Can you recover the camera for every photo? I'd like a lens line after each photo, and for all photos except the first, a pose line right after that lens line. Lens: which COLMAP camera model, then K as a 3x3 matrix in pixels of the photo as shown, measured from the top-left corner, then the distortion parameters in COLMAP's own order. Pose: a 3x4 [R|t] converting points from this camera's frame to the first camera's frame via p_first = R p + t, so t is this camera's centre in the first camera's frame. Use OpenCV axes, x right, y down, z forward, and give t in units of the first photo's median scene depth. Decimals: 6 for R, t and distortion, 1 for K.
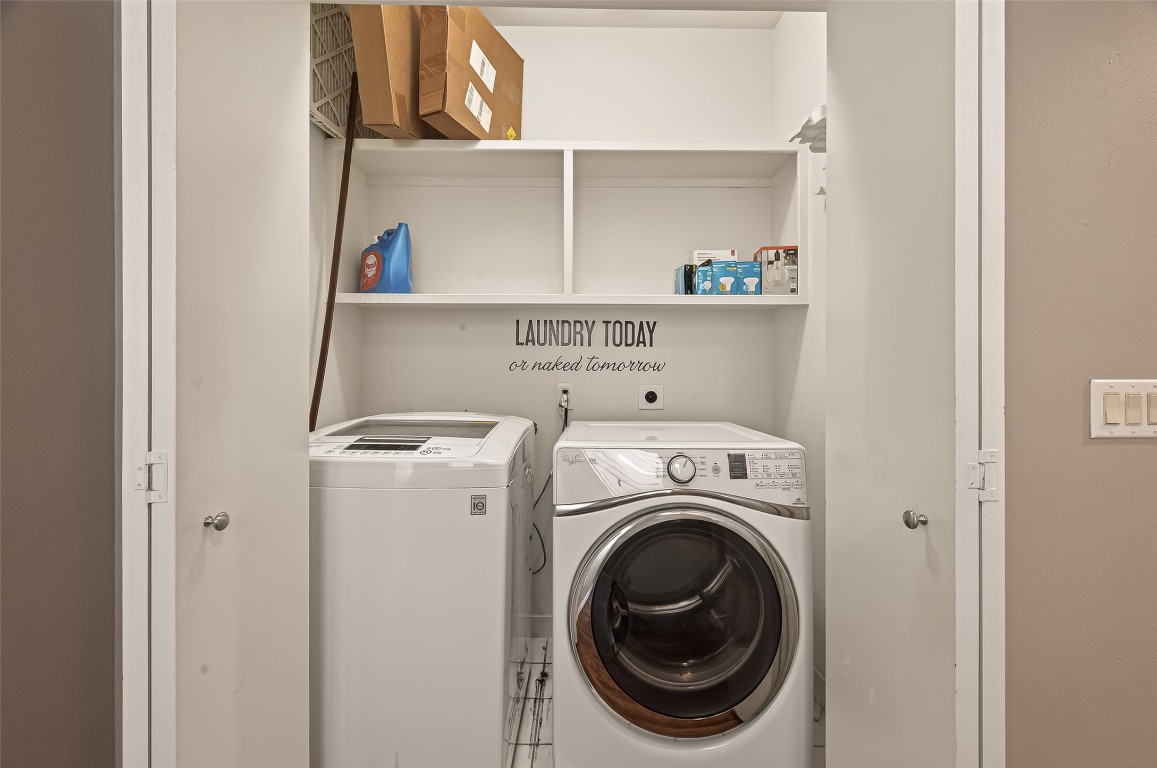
lens RADIAL K [[449.9, 0, 583.9], [0, 449.9, 377.8], [0, 0, 1]] dist [-0.000989, -0.000533]
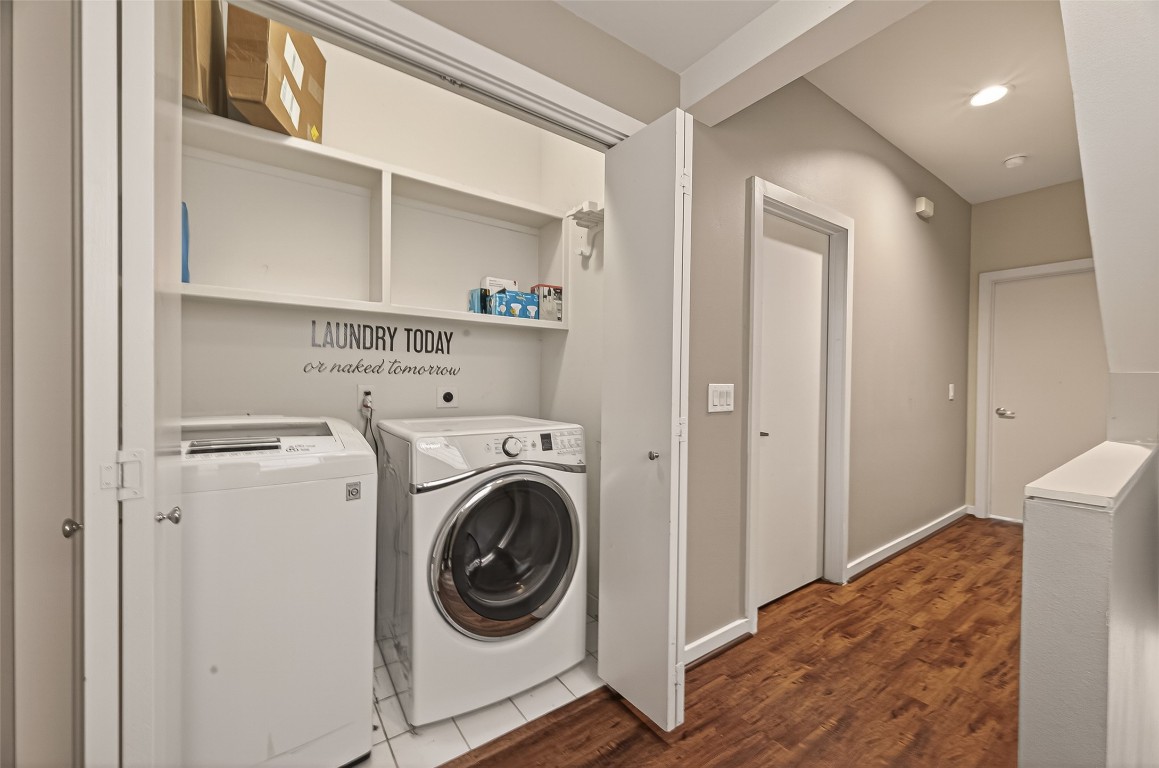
lens RADIAL K [[451.7, 0, 583.9], [0, 451.7, 389.0], [0, 0, 1]] dist [0.000309, -0.000118]
pose [[0.810863, -0.002578, 0.585231, -0.287052], [-0.008209, 0.999842, 0.015777, 0.000326], [-0.585179, -0.017597, 0.810713, -0.177289]]
